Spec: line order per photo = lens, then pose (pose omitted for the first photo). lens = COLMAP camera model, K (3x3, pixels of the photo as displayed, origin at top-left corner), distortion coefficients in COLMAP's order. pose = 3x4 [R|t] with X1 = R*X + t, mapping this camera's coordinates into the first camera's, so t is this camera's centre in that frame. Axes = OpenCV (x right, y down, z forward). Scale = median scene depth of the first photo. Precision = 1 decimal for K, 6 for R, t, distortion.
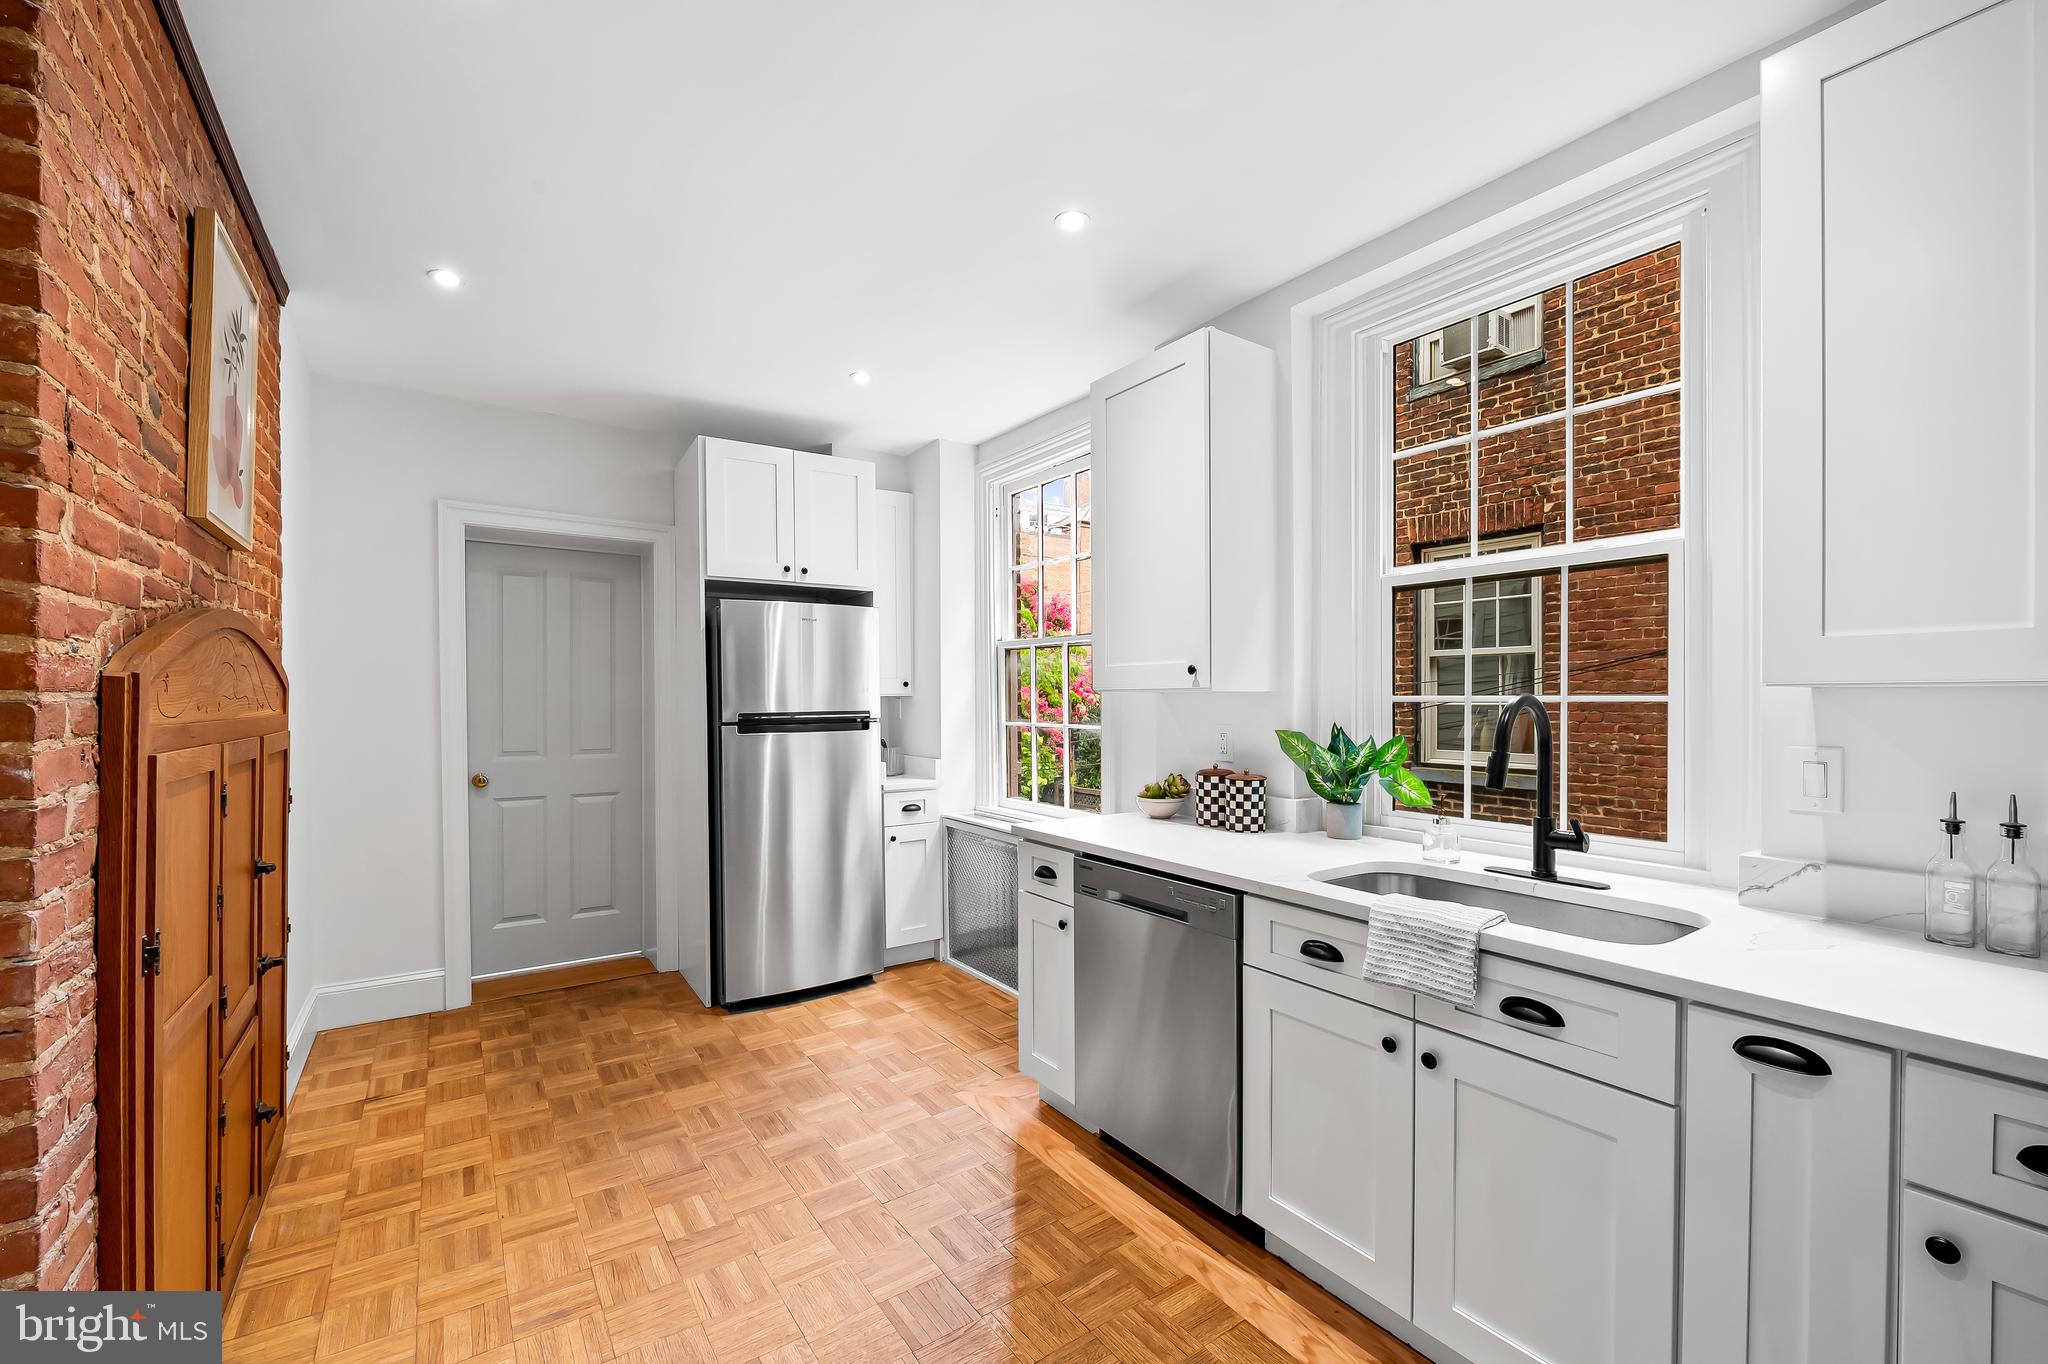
lens RADIAL K [[826.0, 0, 1020.6], [0, 826.0, 697.0], [0, 0, 1]] dist [-0.004250, -0.000803]
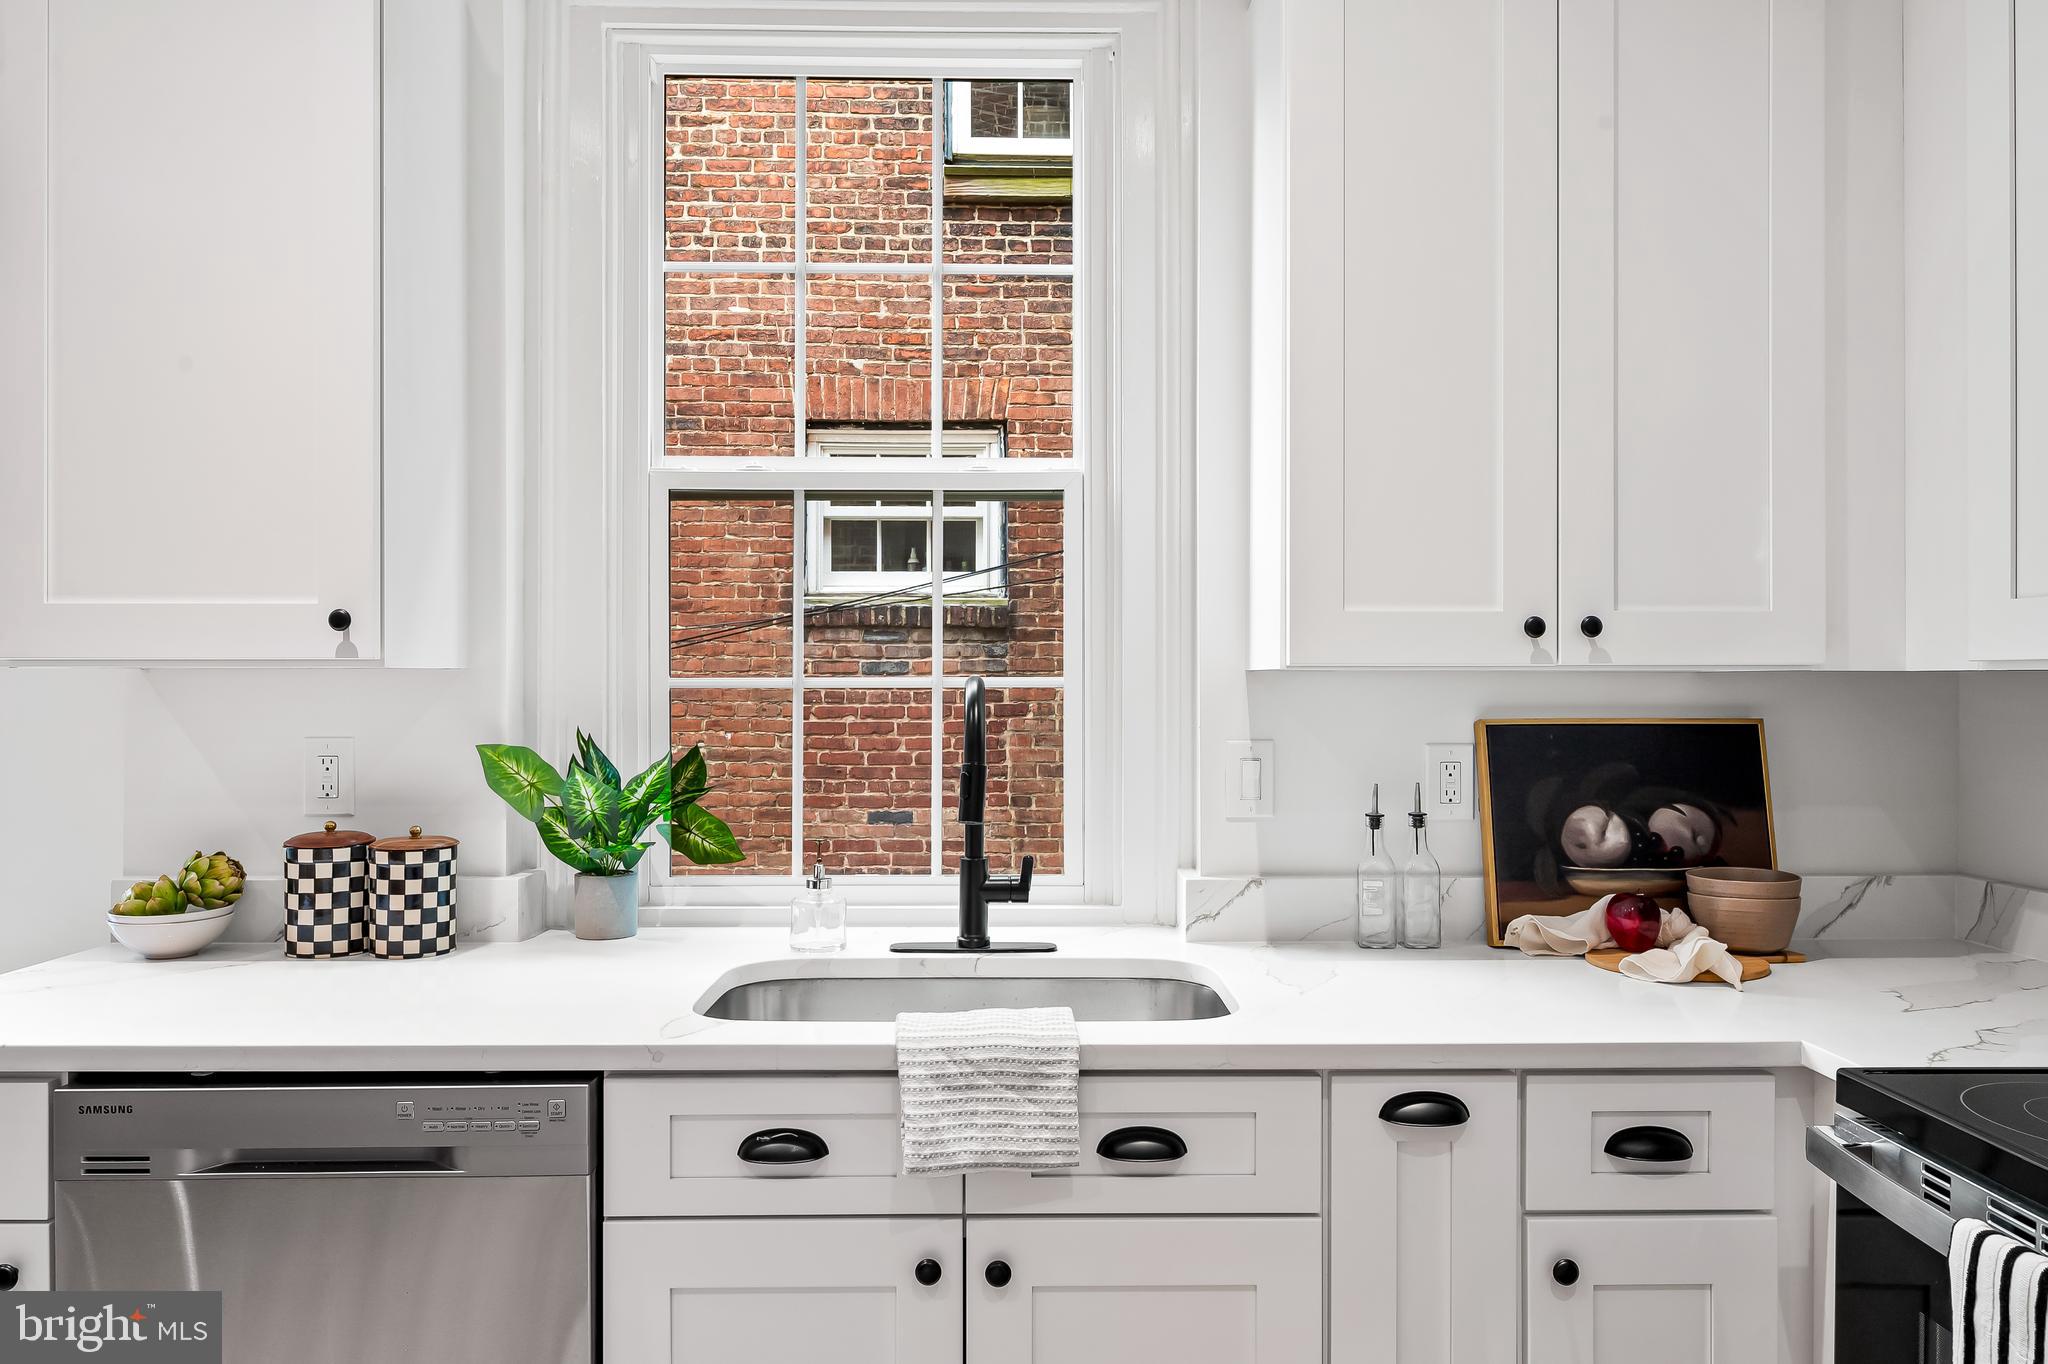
lens RADIAL K [[1385.6, 0, 1024.2], [0, 1385.6, 671.2], [0, 0, 1]] dist [-0.003591, 0.007055]
pose [[0.558112, 0.007423, 0.829732, -0.272377], [-0.002159, 0.999970, -0.007494, 0.000561], [-0.829763, 0.002391, 0.558111, 0.316112]]
